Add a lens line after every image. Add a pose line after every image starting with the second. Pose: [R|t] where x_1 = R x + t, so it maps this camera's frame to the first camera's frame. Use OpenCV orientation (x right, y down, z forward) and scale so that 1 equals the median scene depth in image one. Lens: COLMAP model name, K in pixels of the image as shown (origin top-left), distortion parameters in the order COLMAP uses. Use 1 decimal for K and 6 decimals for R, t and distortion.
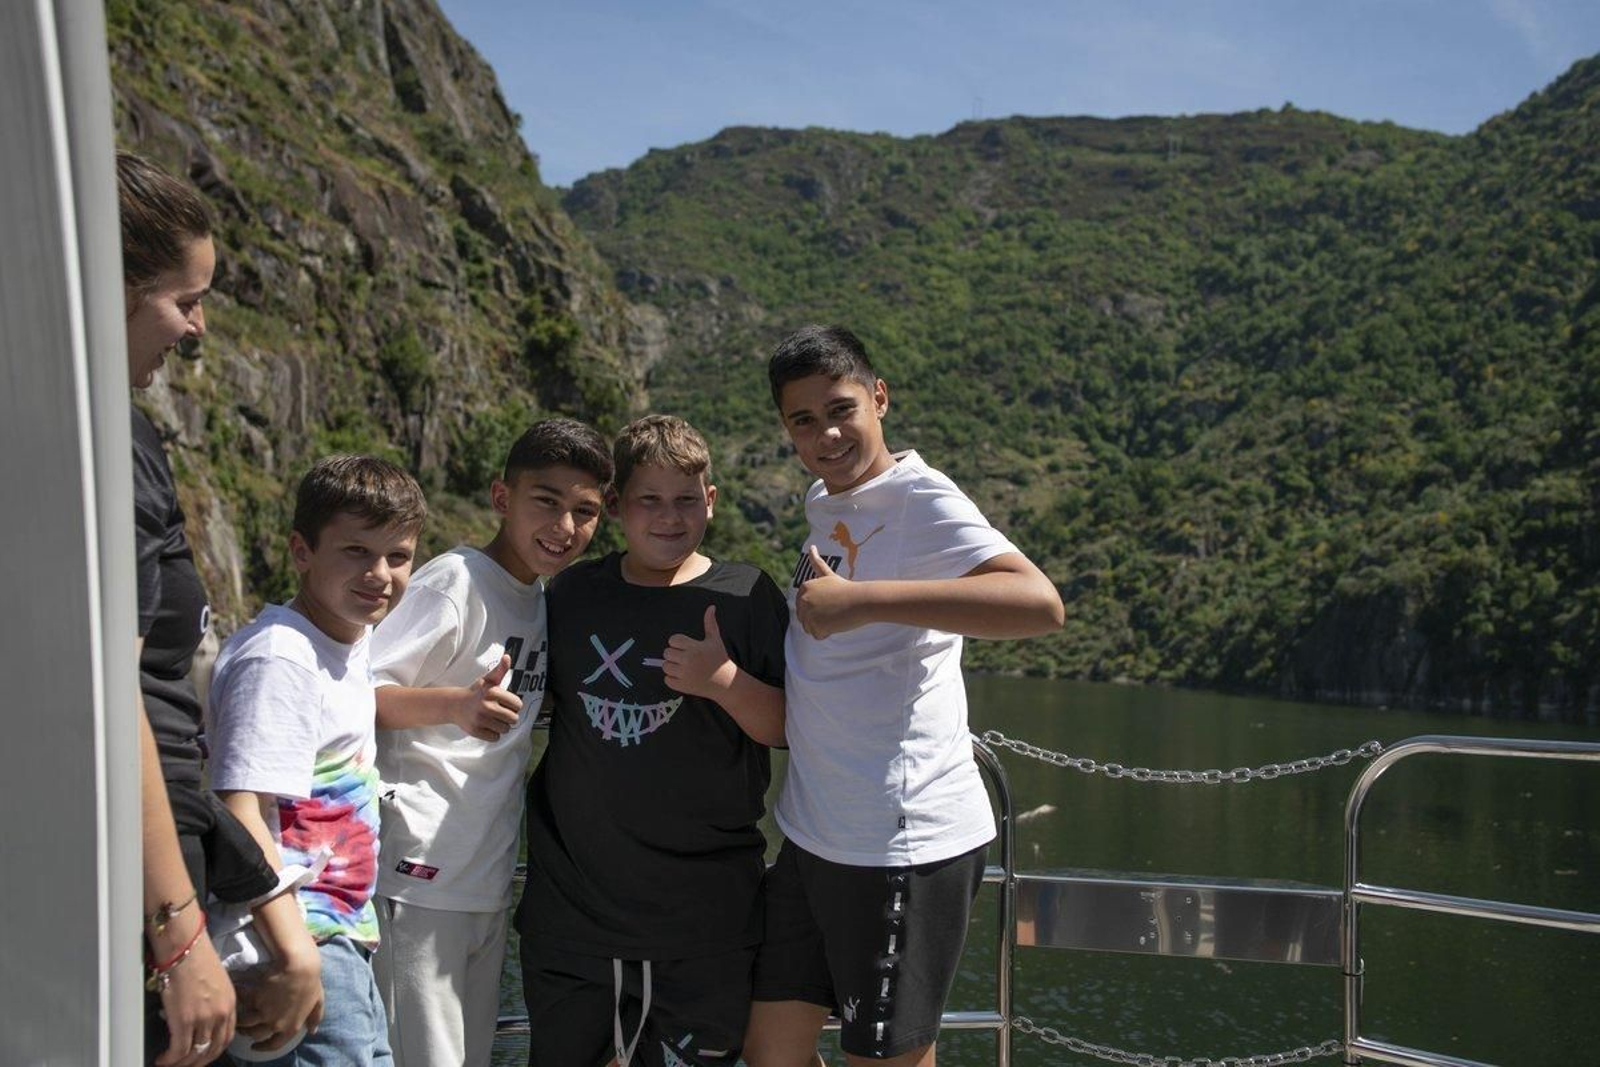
lens RADIAL K [[1614.7, 0, 807.0], [0, 1614.7, 502.7], [0, 0, 1]] dist [-0.023743, 0.037129]
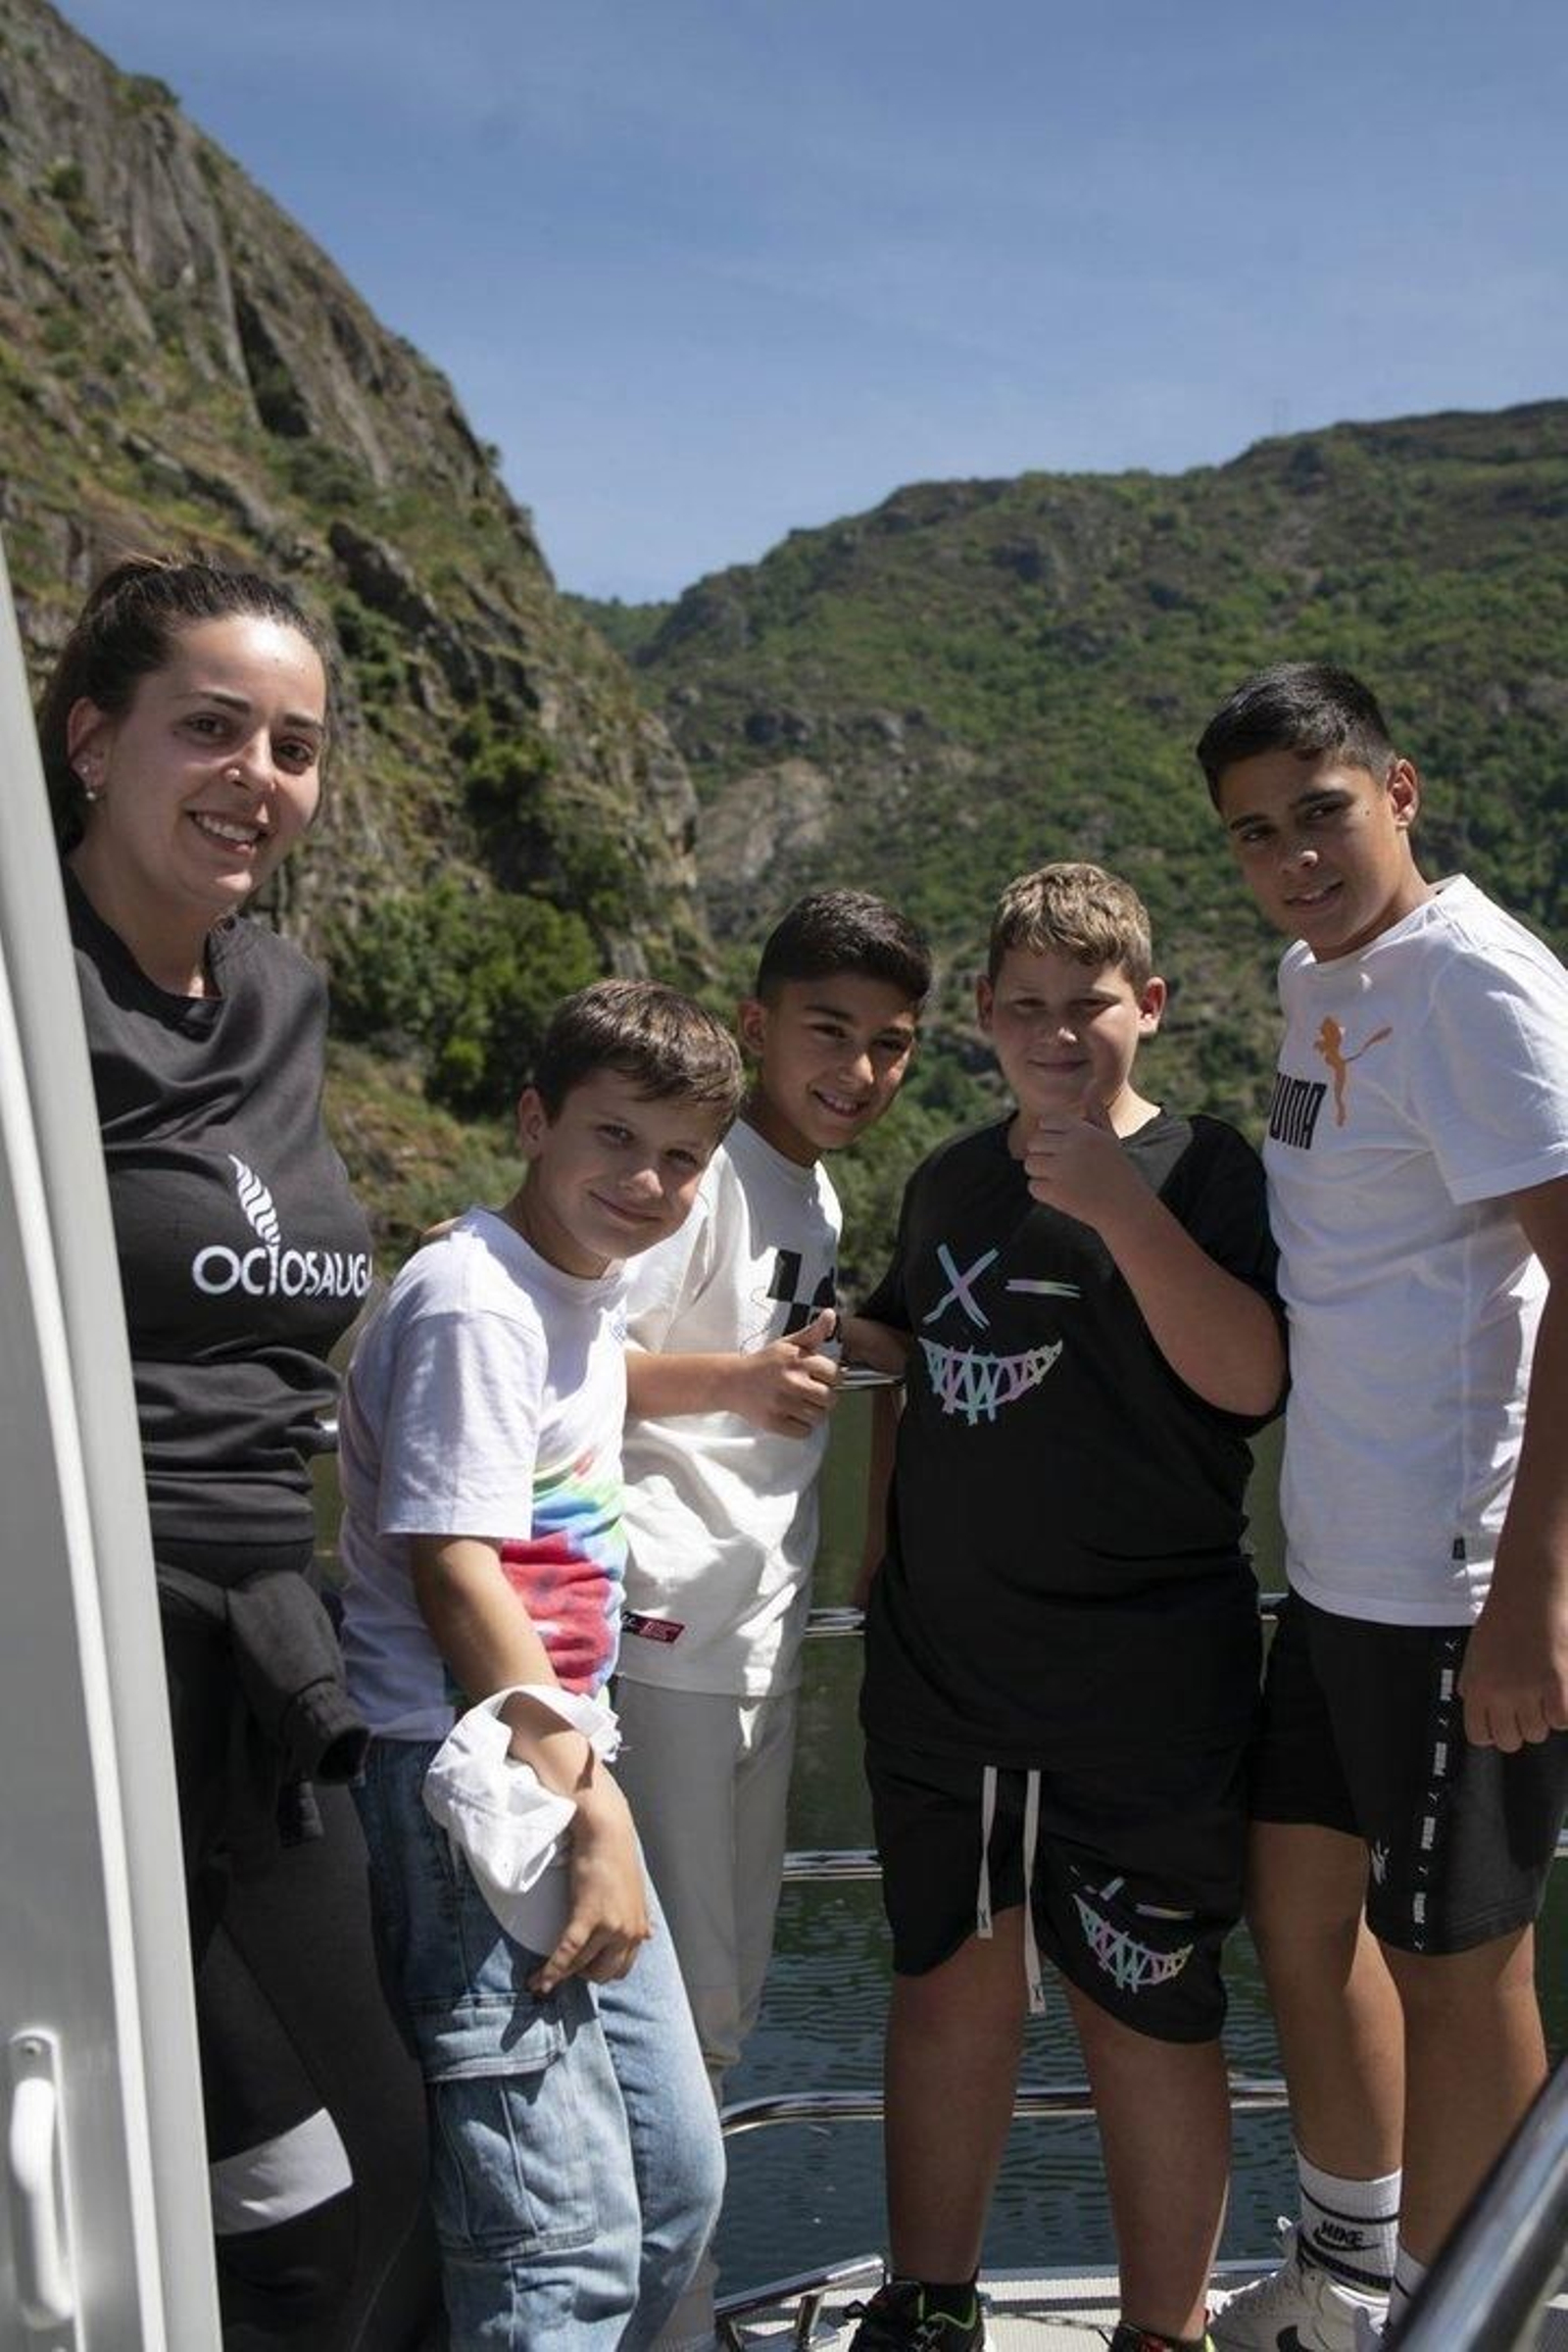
lens RADIAL K [[2347.3, 0, 784.0], [0, 2347.3, 1176.0], [0, 0, 1]] dist [-0.068775, 0.091809]
pose [[0.989106, -0.067843, -0.130640, 0.034012], [0.074404, 0.996166, 0.046011, 0.010732], [0.127017, -0.055229, 0.990362, 0.093788]]
